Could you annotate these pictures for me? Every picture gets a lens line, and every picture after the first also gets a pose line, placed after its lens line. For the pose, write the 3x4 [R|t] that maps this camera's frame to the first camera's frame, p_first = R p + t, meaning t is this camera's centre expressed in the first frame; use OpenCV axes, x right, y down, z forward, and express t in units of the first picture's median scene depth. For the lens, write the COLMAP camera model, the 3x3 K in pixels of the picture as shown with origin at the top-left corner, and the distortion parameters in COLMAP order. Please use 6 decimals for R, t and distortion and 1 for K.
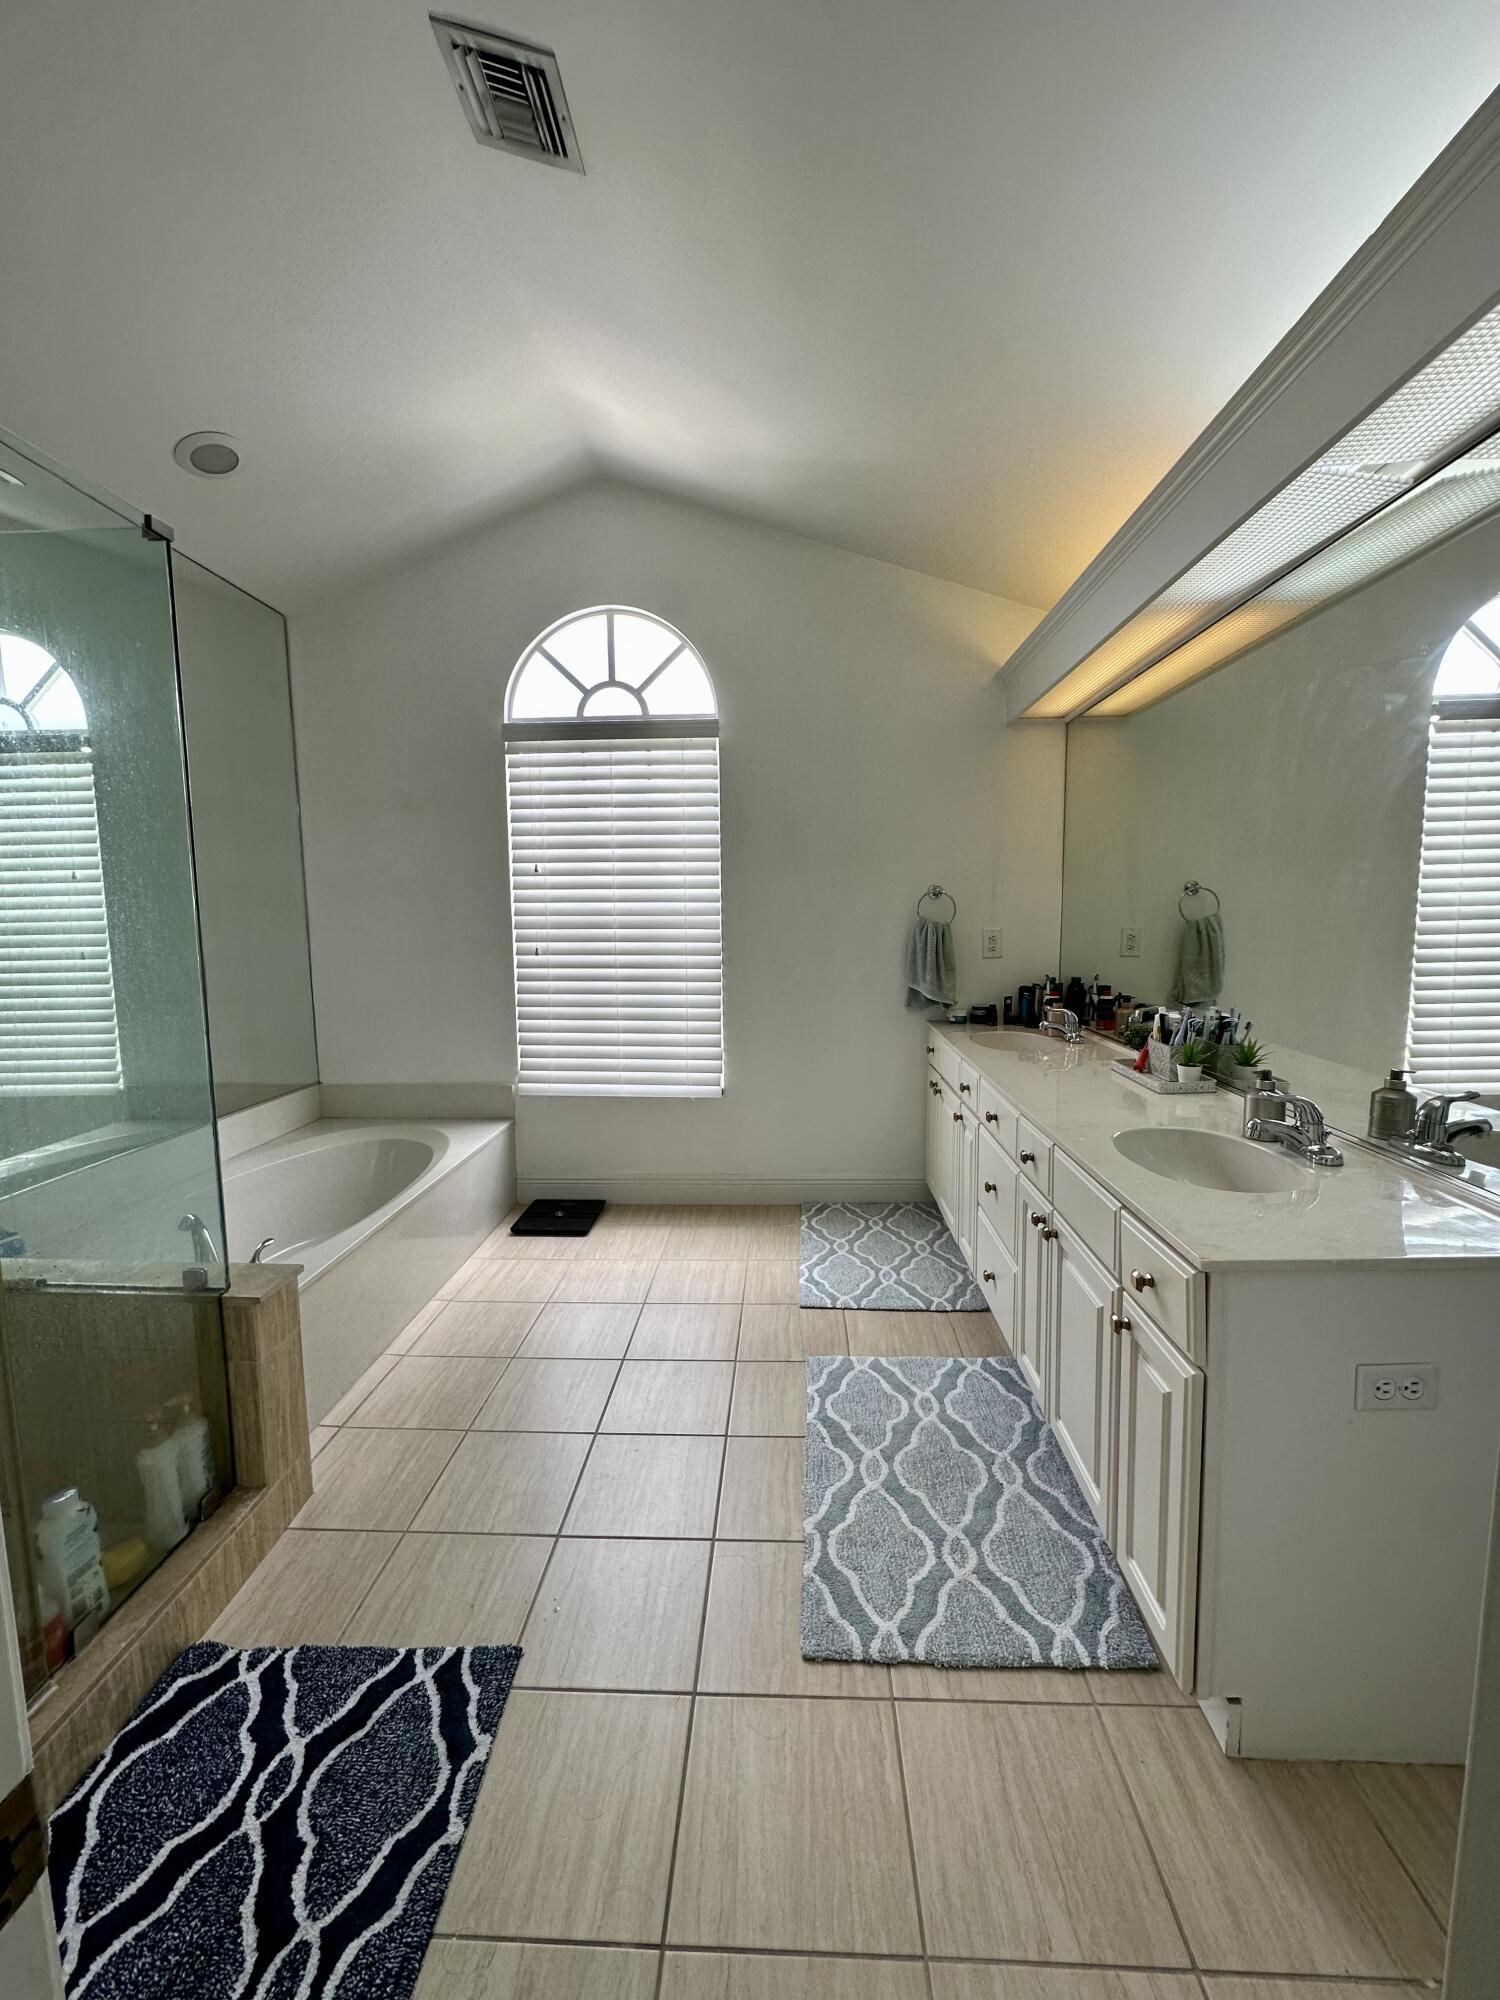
lens RADIAL K [[798.2, 0, 745.3], [0, 798.2, 999.3], [0, 0, 1]] dist [-0.007216, 0.000080]
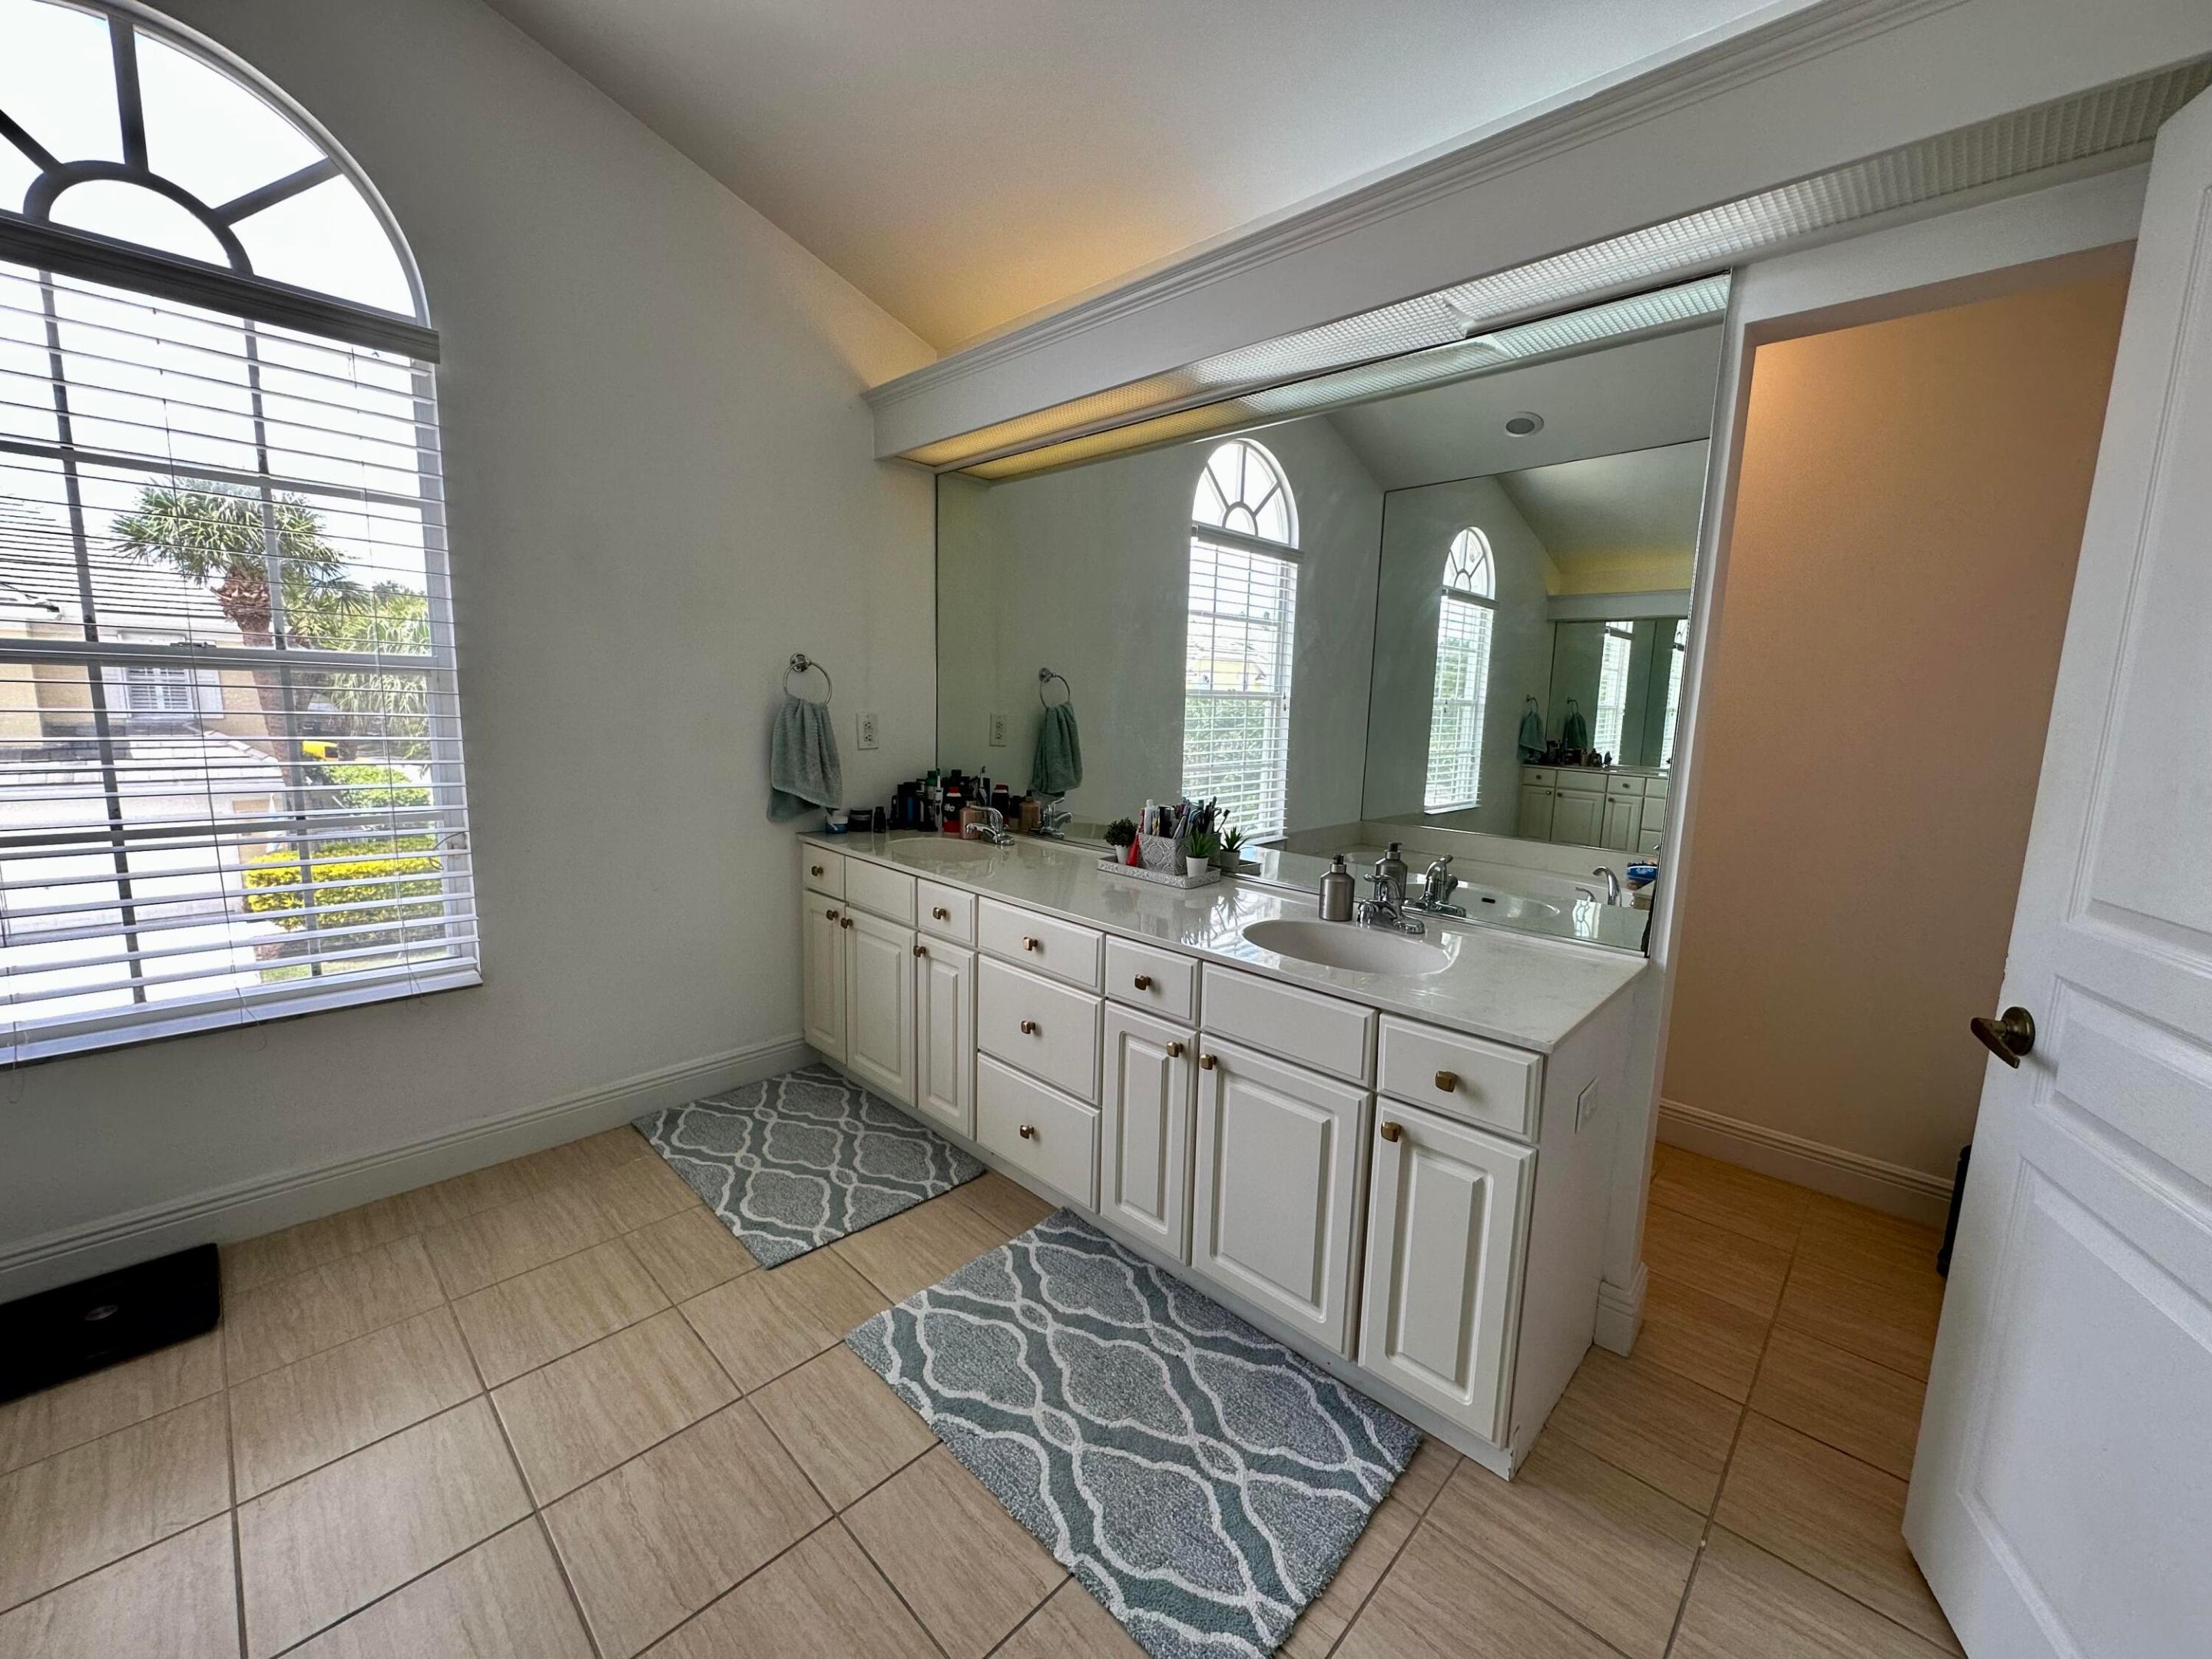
lens RADIAL K [[882.8, 0, 1115.0], [0, 882.8, 815.6], [0, 0, 1]] dist [-0.007216, 0.000080]
pose [[0.633933, -0.073444, 0.769893, -0.341204], [0.044431, 0.997295, 0.058552, -0.037549], [-0.772110, -0.002911, 0.635482, 0.347635]]
